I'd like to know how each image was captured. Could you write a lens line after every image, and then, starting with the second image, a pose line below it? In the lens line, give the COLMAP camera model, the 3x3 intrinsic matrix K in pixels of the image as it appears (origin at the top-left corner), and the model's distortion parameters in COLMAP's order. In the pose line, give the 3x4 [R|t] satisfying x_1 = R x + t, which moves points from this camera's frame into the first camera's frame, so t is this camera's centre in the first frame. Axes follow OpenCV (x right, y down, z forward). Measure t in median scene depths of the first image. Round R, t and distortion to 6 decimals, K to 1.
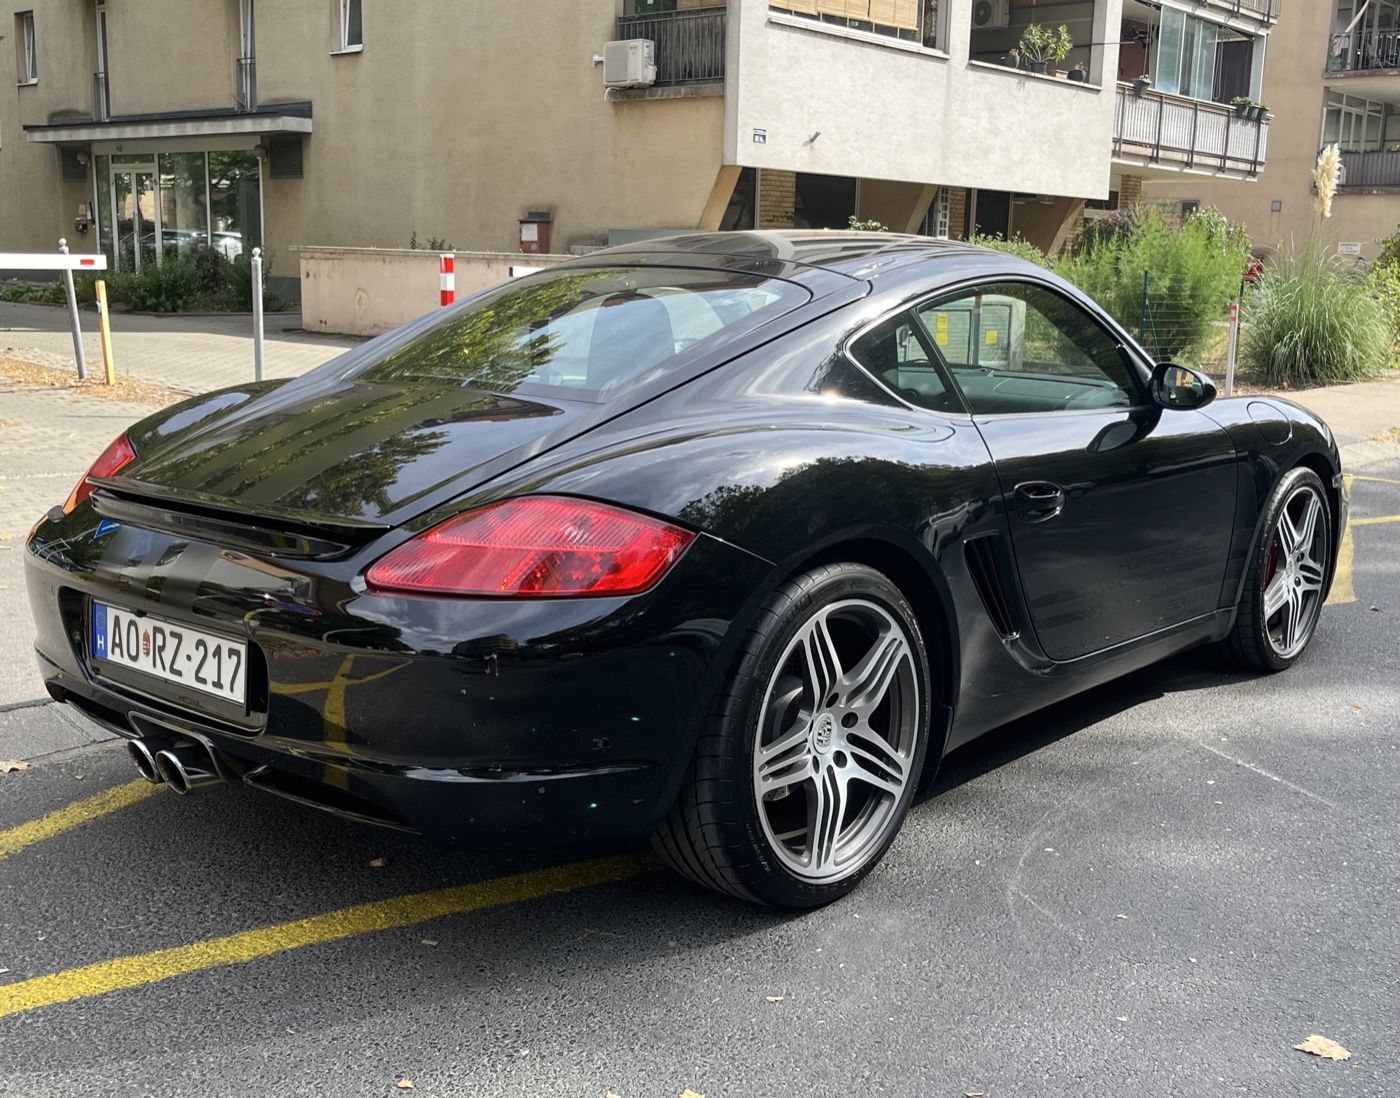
lens RADIAL K [[1525.1, 0, 700.0], [0, 1525.1, 549.0], [0, 0, 1]] dist [0.004418, 0.011632]
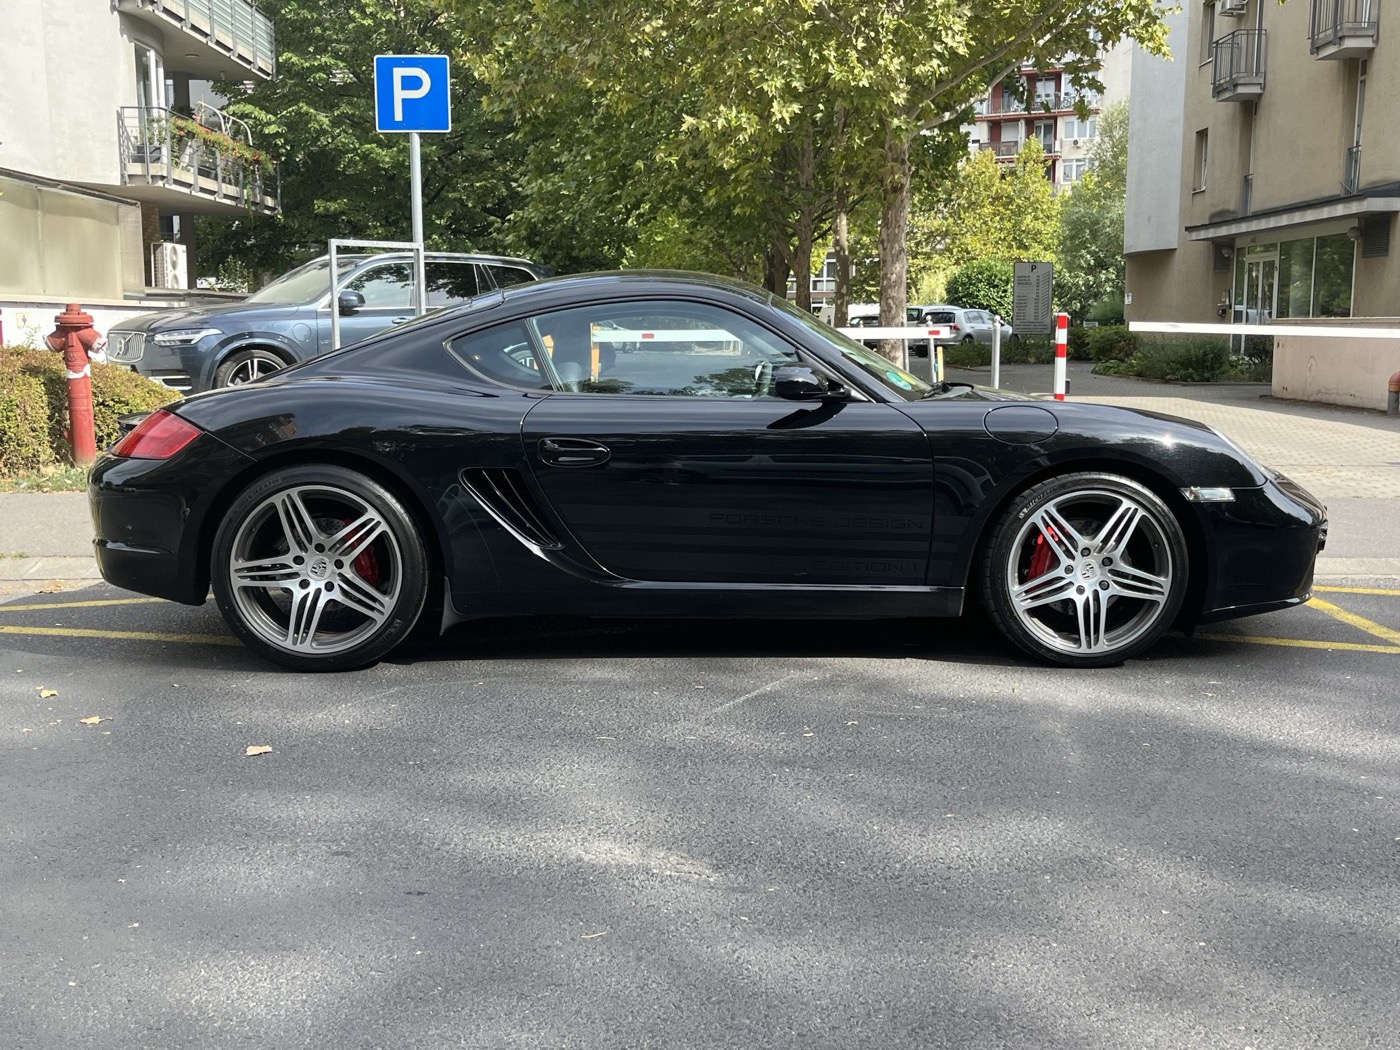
lens RADIAL K [[1442.4, 0, 700.0], [0, 1442.4, 525.0], [0, 0, 1]] dist [0.001026, -0.005299]
pose [[0.658362, 0.073950, -0.749060, 0.173736], [-0.123858, 0.992240, -0.010904, 0.004678], [0.742441, 0.099956, 0.662412, 0.031187]]
